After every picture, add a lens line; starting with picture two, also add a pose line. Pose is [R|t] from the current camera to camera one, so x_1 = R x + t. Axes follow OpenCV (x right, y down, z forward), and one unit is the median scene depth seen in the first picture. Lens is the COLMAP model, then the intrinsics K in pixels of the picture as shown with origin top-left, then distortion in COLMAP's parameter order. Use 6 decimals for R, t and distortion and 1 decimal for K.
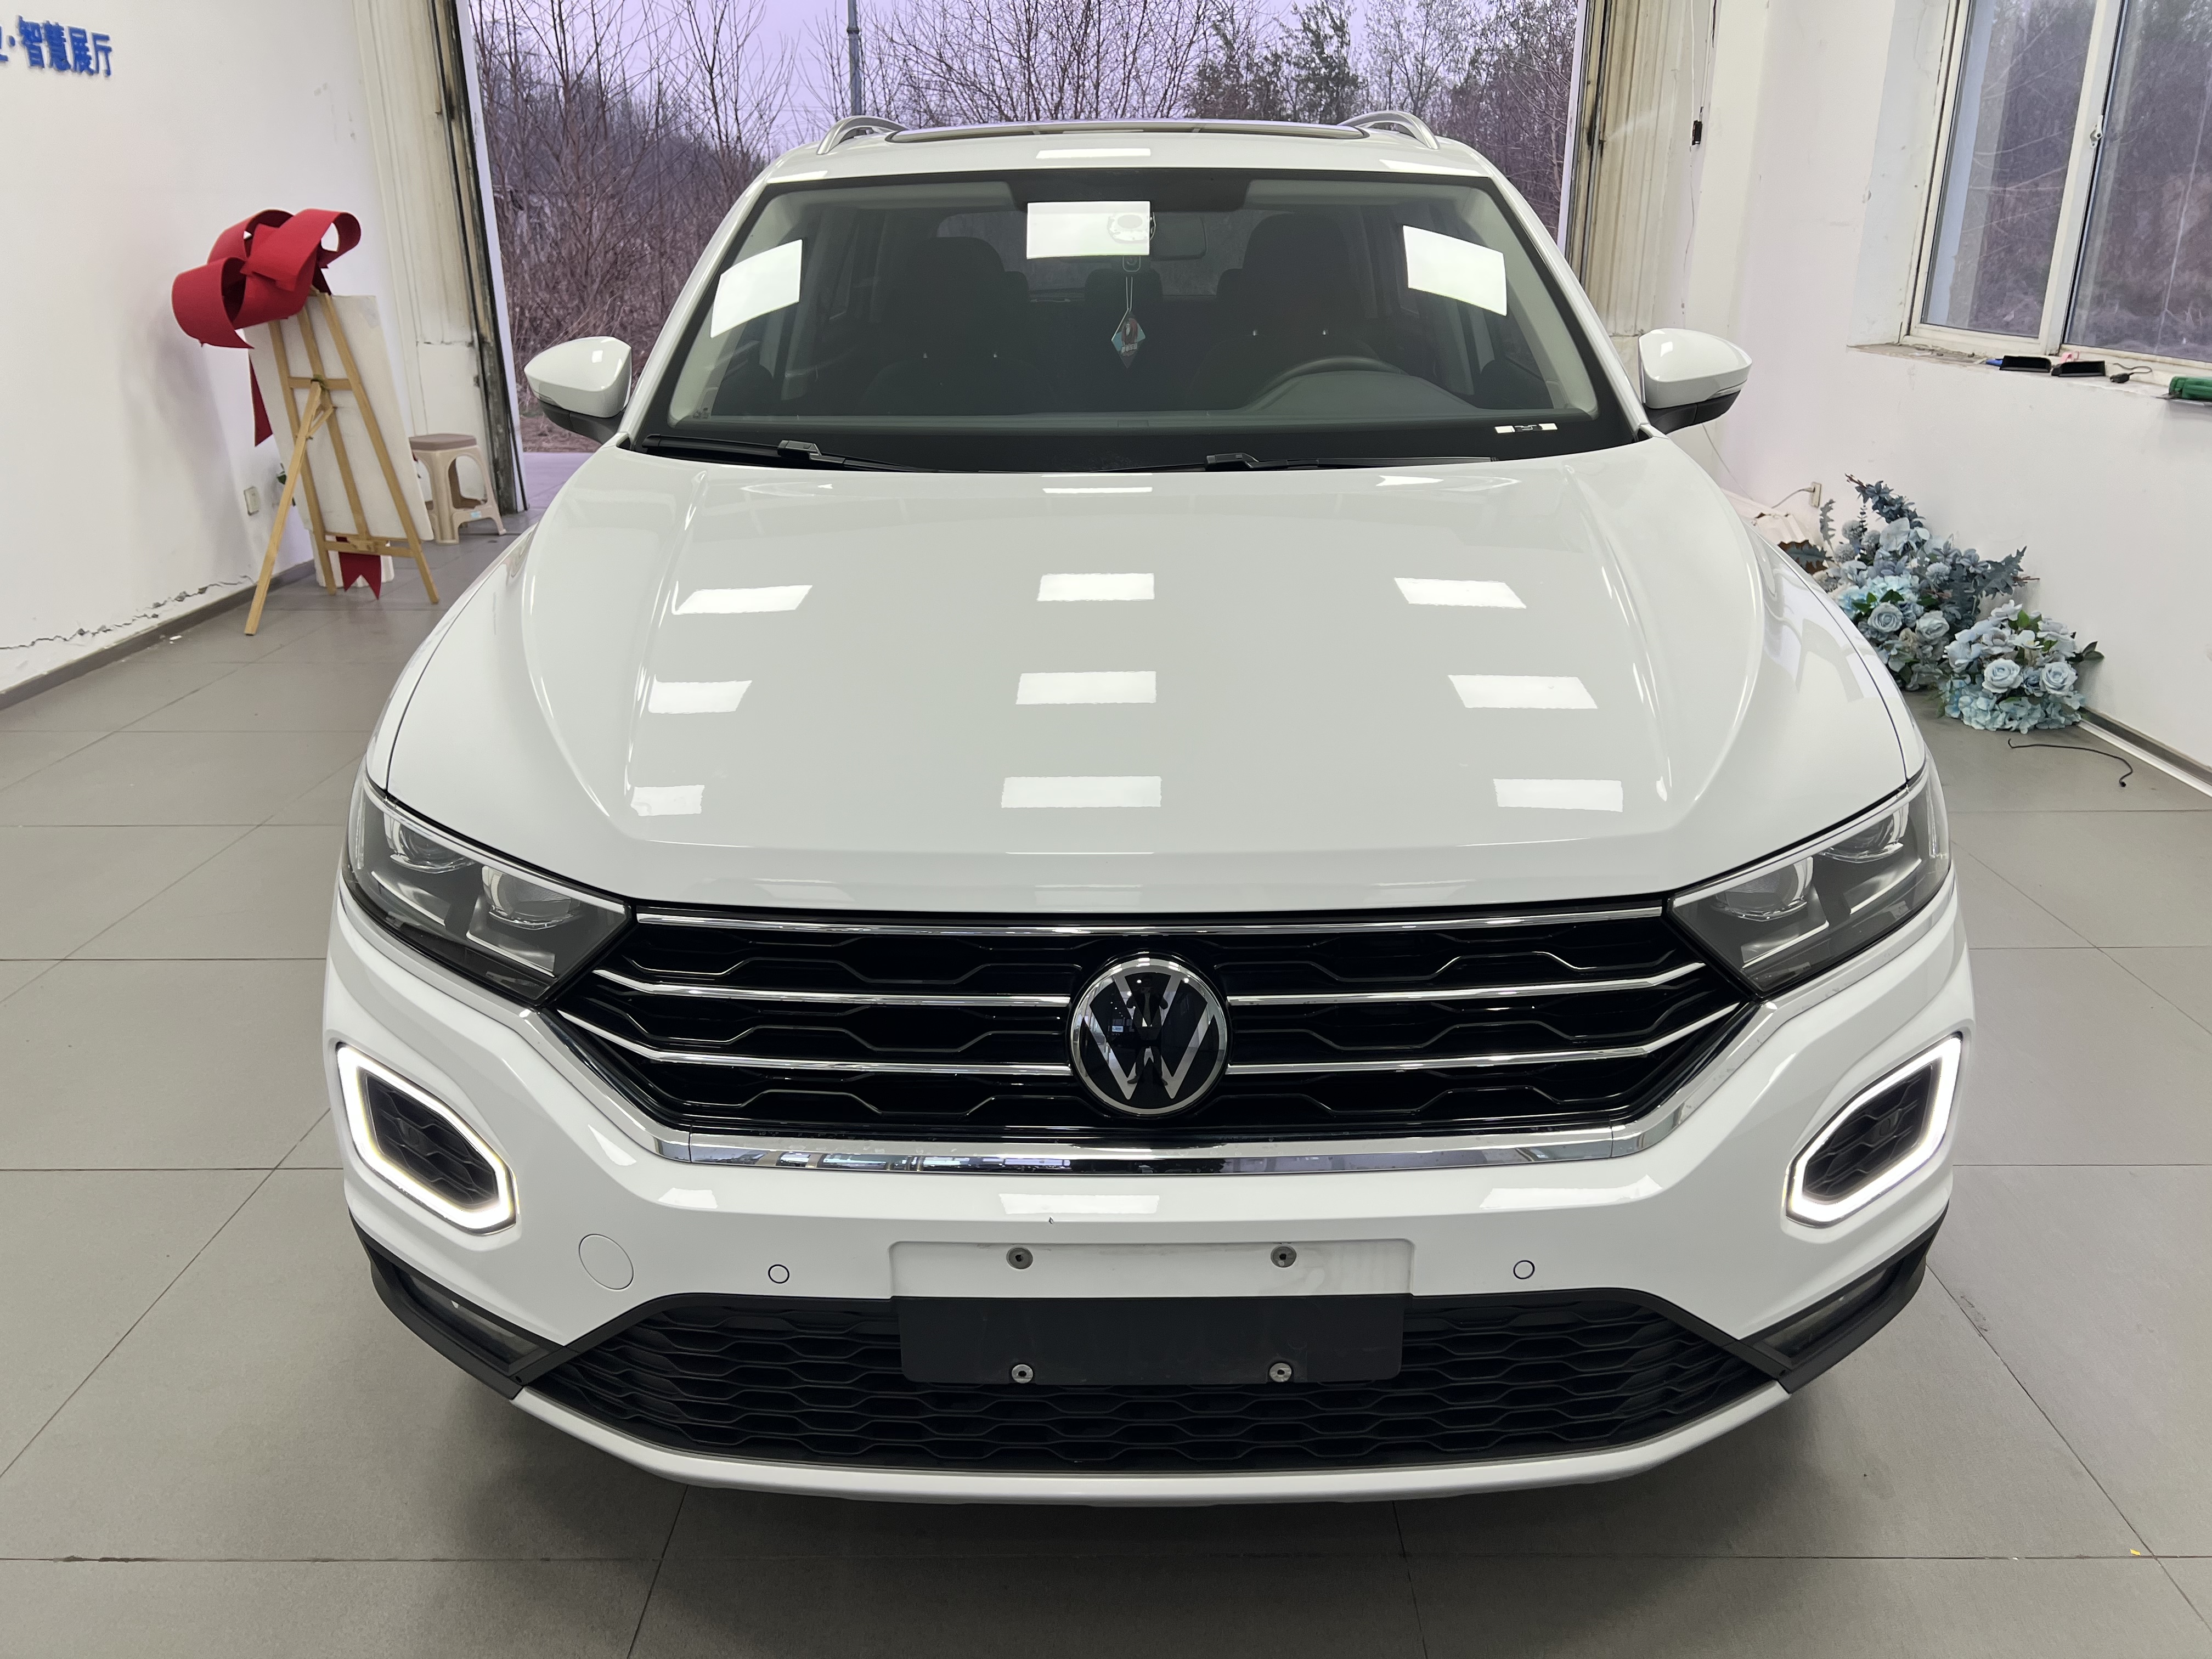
lens RADIAL K [[1670.4, 0, 1116.6], [0, 1670.4, 811.3], [0, 0, 1]] dist [0.048147, -0.062482]
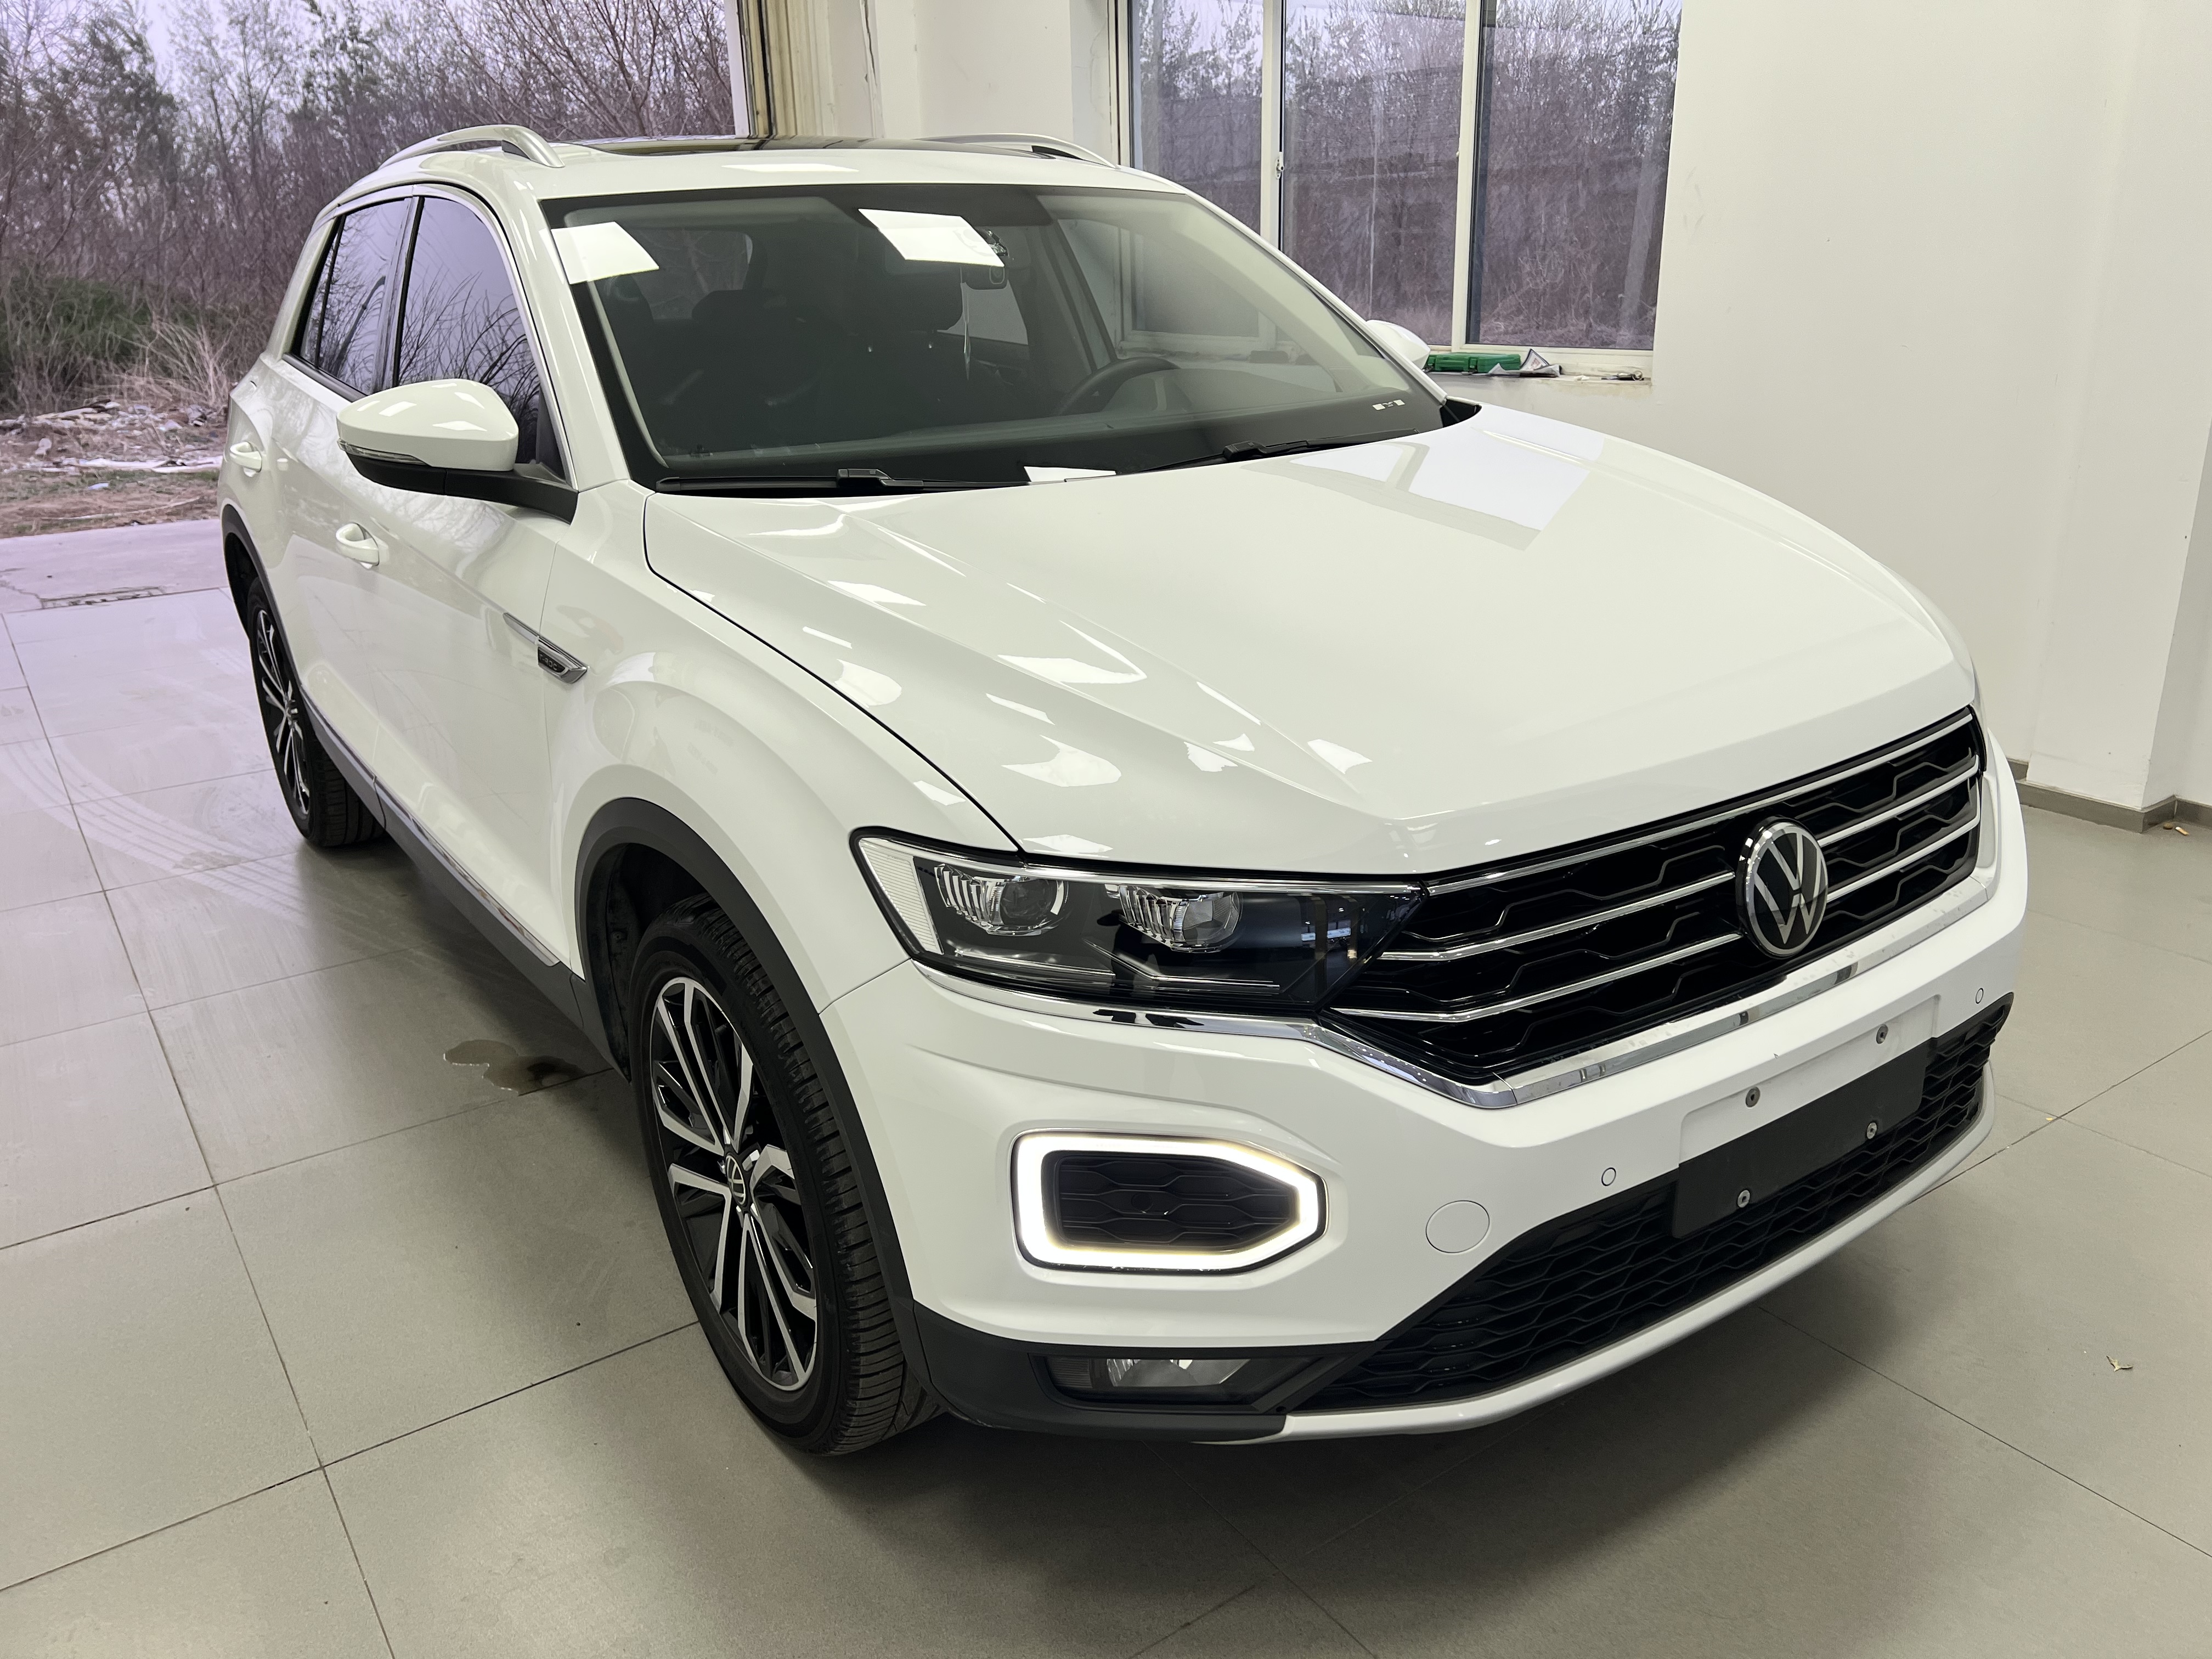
lens RADIAL K [[1670.4, 0, 1116.6], [0, 1670.4, 811.3], [0, 0, 1]] dist [0.048147, -0.062482]
pose [[0.816864, -0.198566, 0.541577, -0.272532], [0.207135, 0.977236, 0.045875, -0.019877], [-0.538358, 0.074706, 0.839399, 0.063823]]
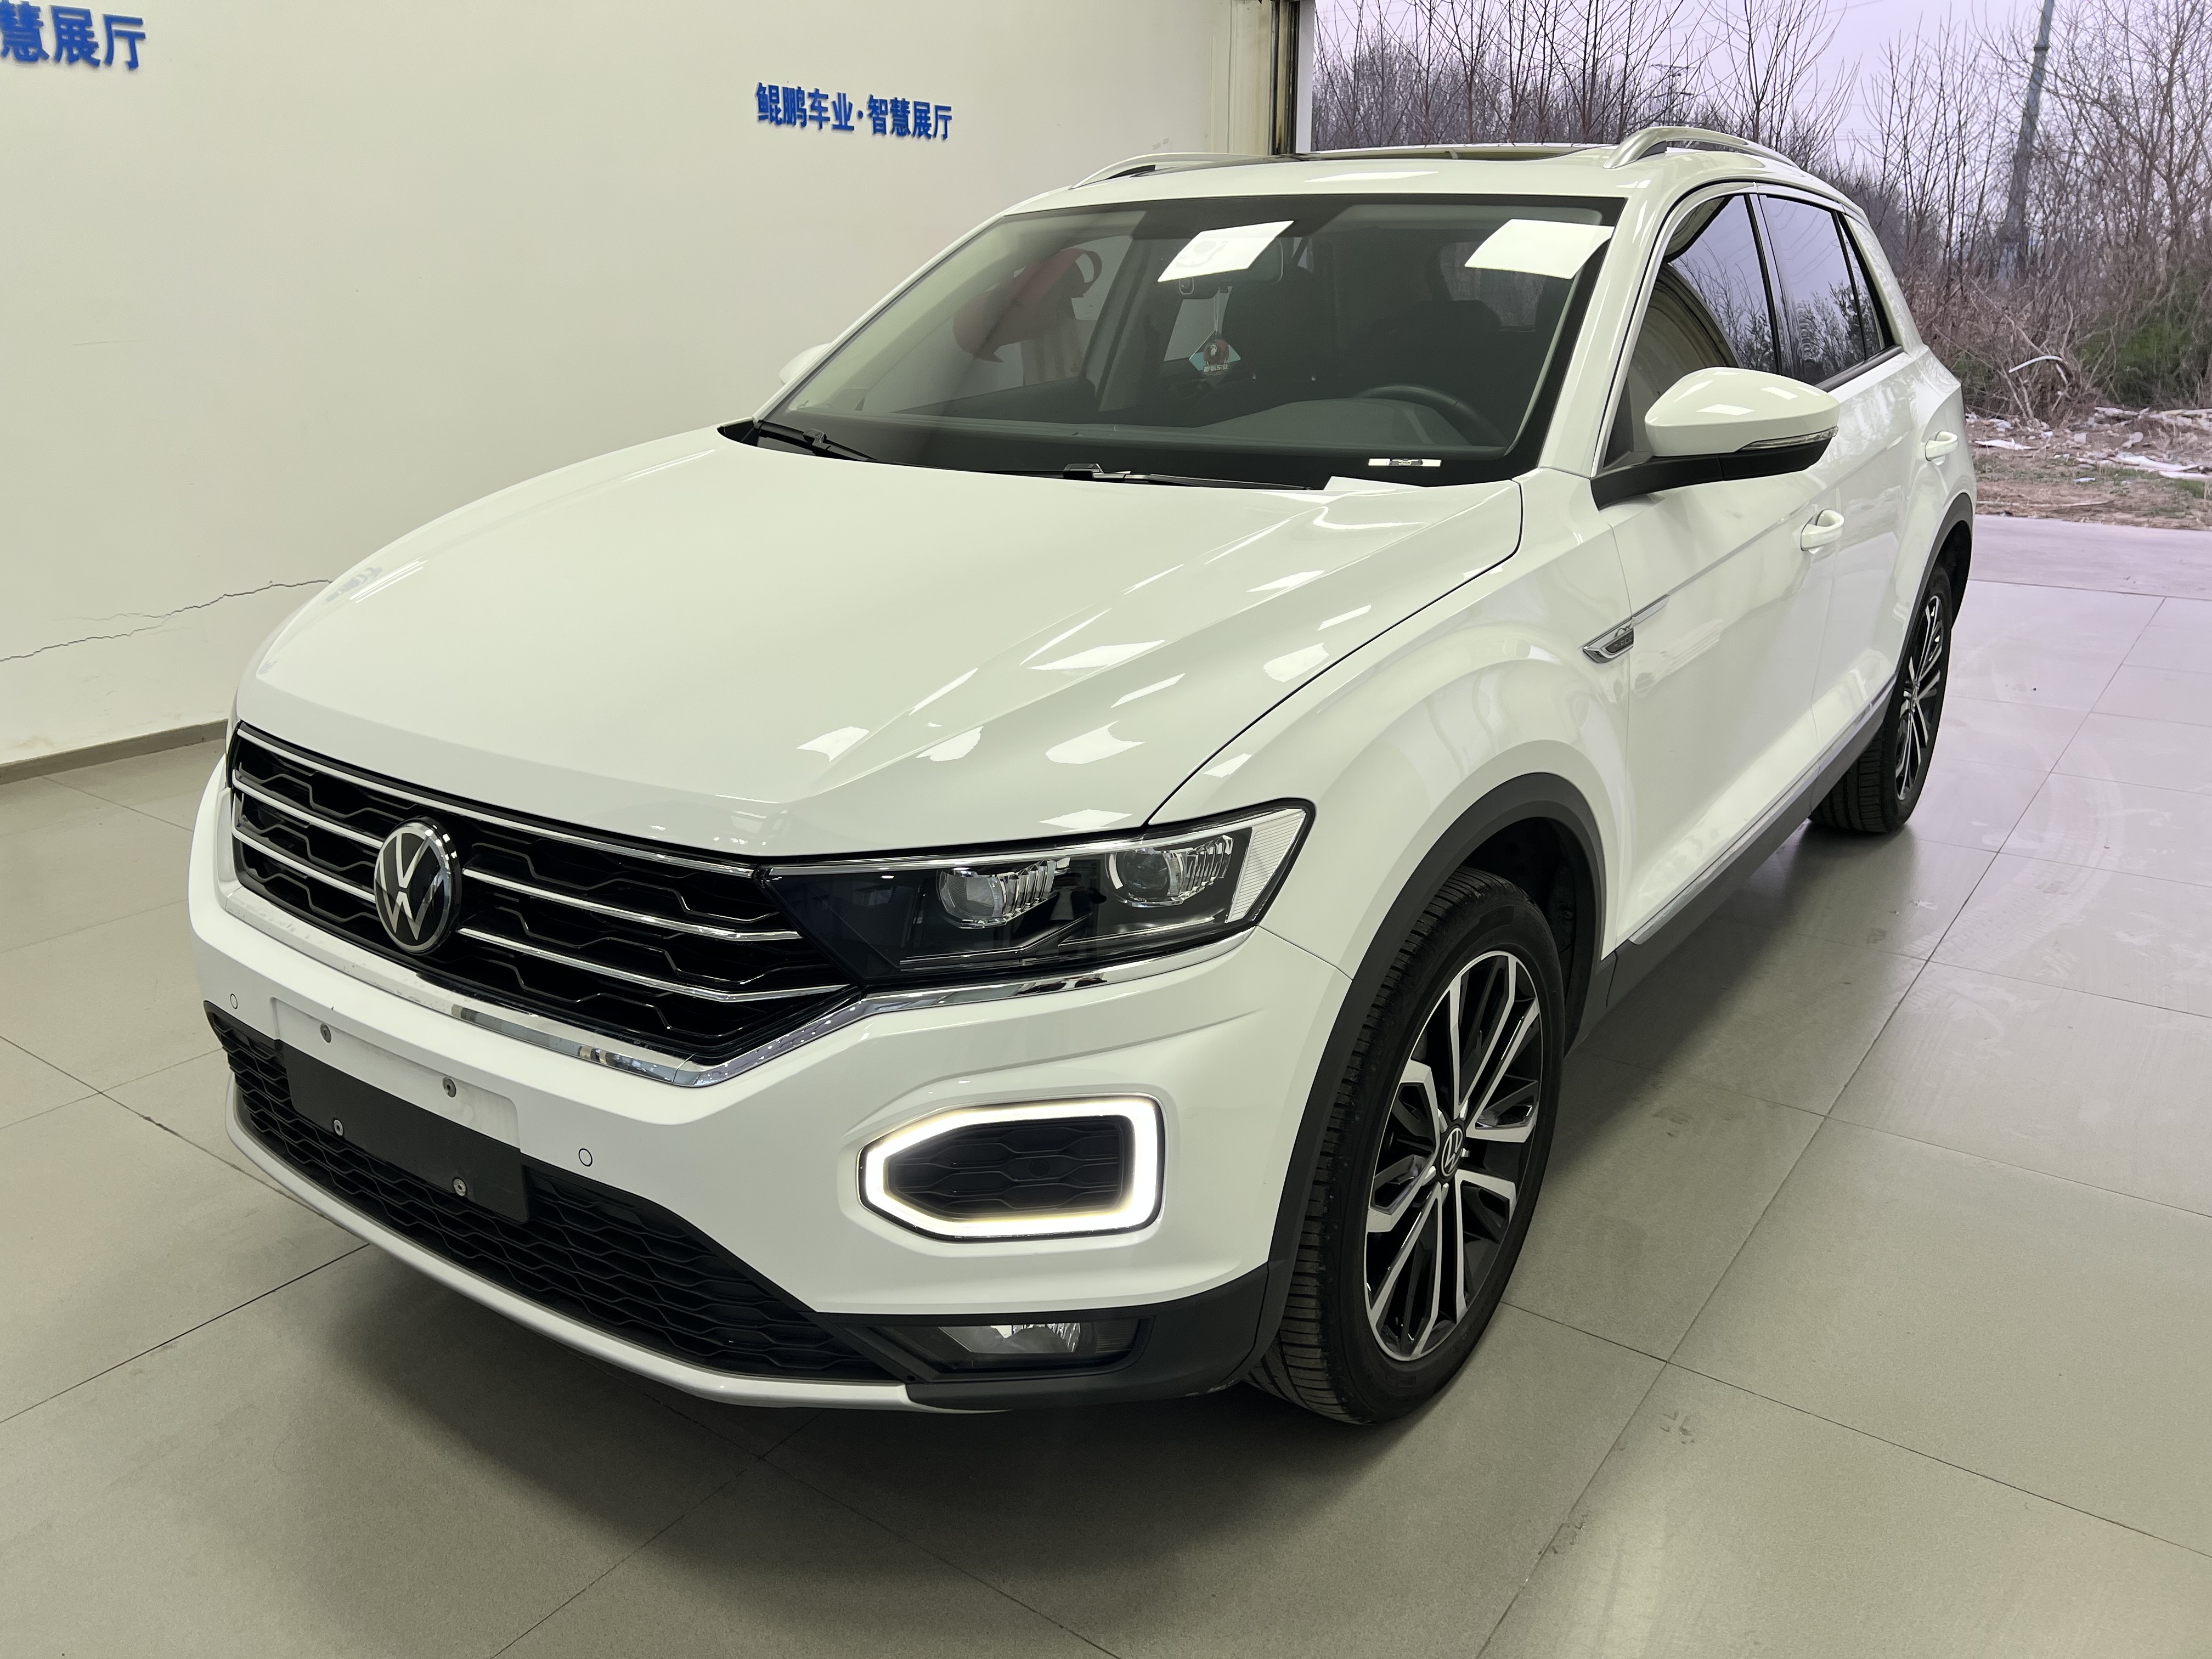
lens RADIAL K [[1670.4, 0, 1116.6], [0, 1670.4, 811.3], [0, 0, 1]] dist [0.048147, -0.062482]
pose [[0.813391, 0.181758, -0.552593, 0.302819], [-0.192326, 0.980539, 0.039422, -0.019040], [0.549005, 0.074213, 0.832518, 0.063904]]
